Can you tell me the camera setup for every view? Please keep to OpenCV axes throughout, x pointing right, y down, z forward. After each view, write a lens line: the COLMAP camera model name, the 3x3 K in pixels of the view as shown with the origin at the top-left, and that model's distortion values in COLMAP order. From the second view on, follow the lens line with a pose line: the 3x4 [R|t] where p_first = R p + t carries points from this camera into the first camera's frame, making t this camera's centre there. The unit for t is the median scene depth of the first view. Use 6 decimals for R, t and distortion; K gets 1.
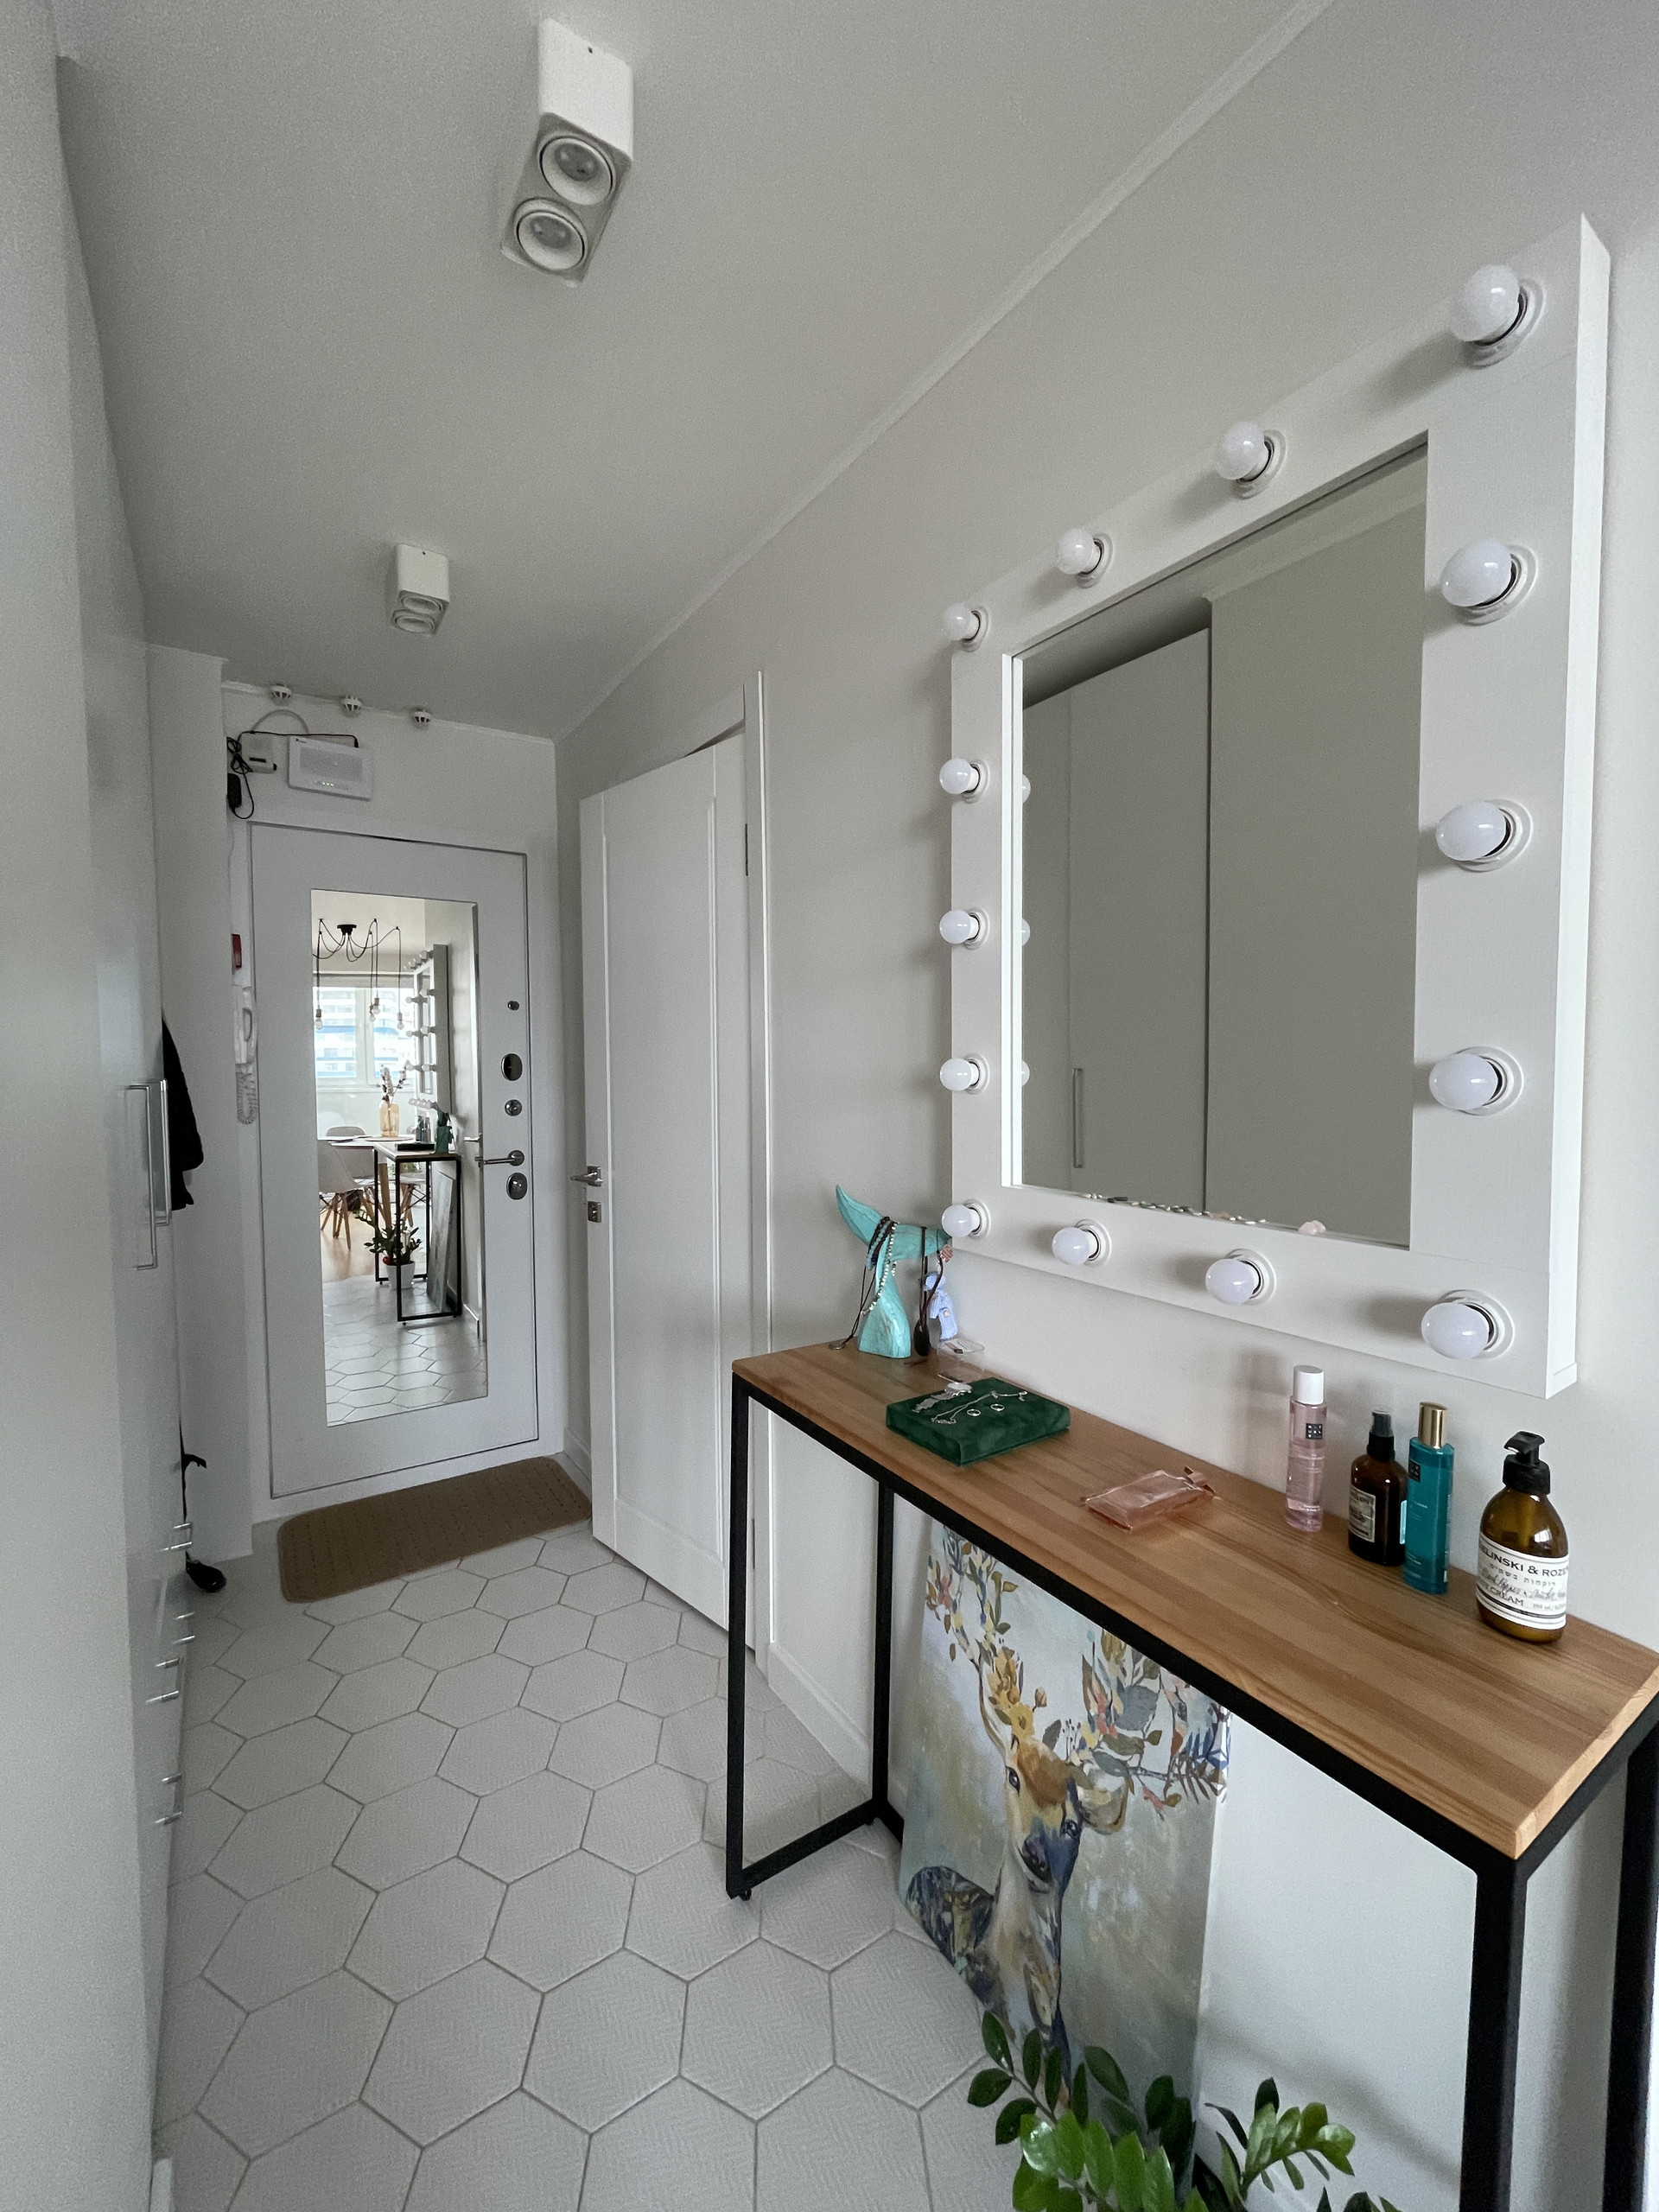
lens RADIAL K [[901.0, 0, 829.5], [0, 901.0, 1106.0], [0, 0, 1]] dist [-0.000432, 0.000666]
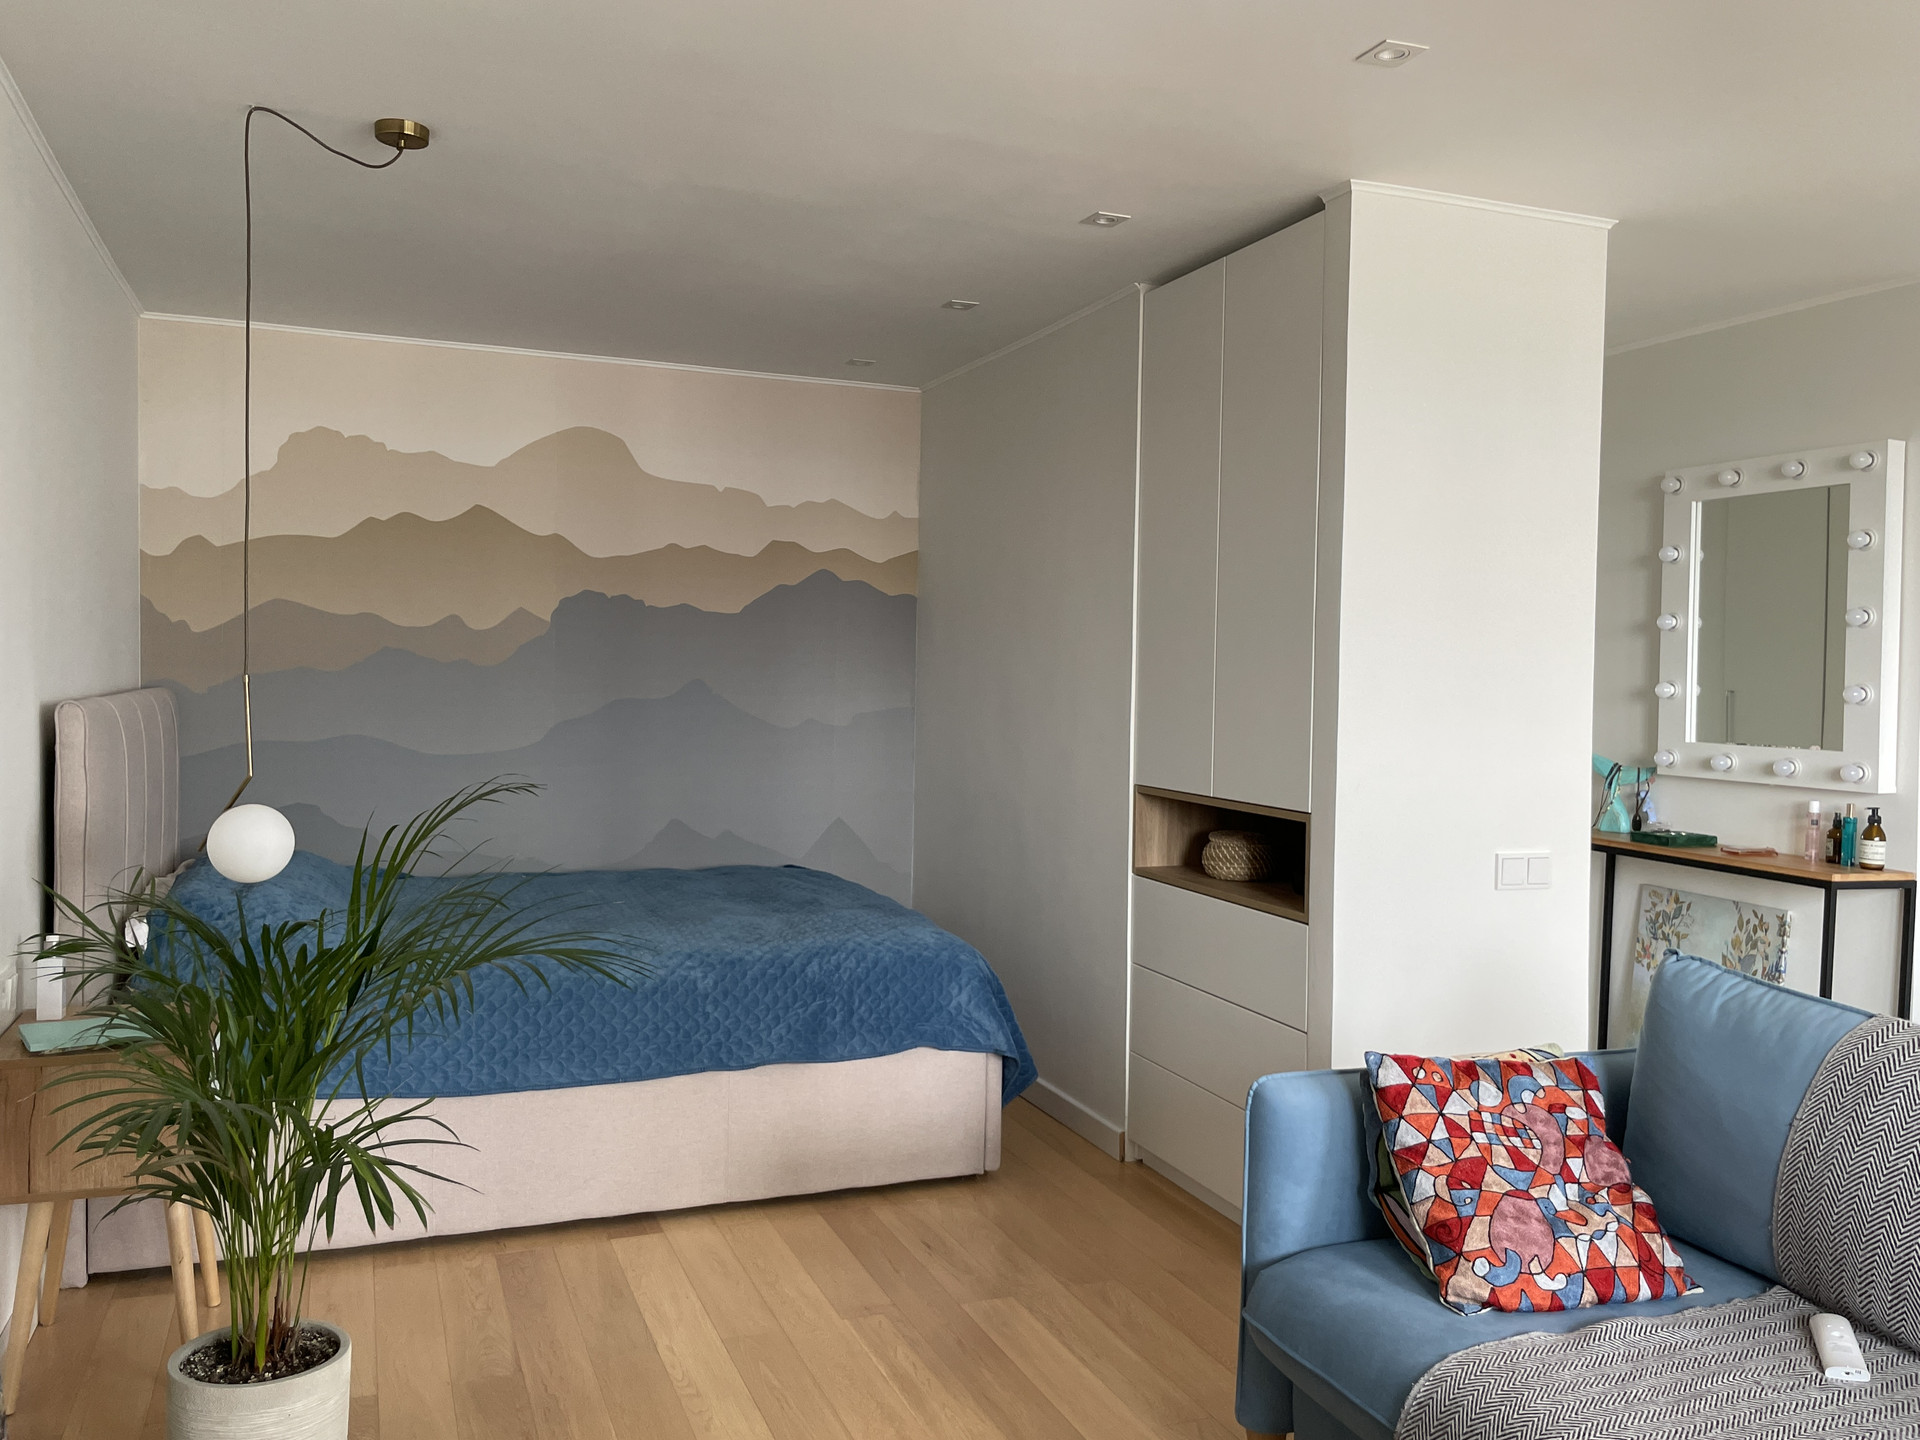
lens RADIAL K [[1514.8, 0, 960.0], [0, 1514.8, 720.0], [0, 0, 1]] dist [0.012933, -0.000403]
pose [[0.978472, 0.023113, -0.205079, -0.794295], [-0.026044, 0.999593, -0.011608, 0.127482], [0.204728, 0.016699, 0.978676, -3.032801]]
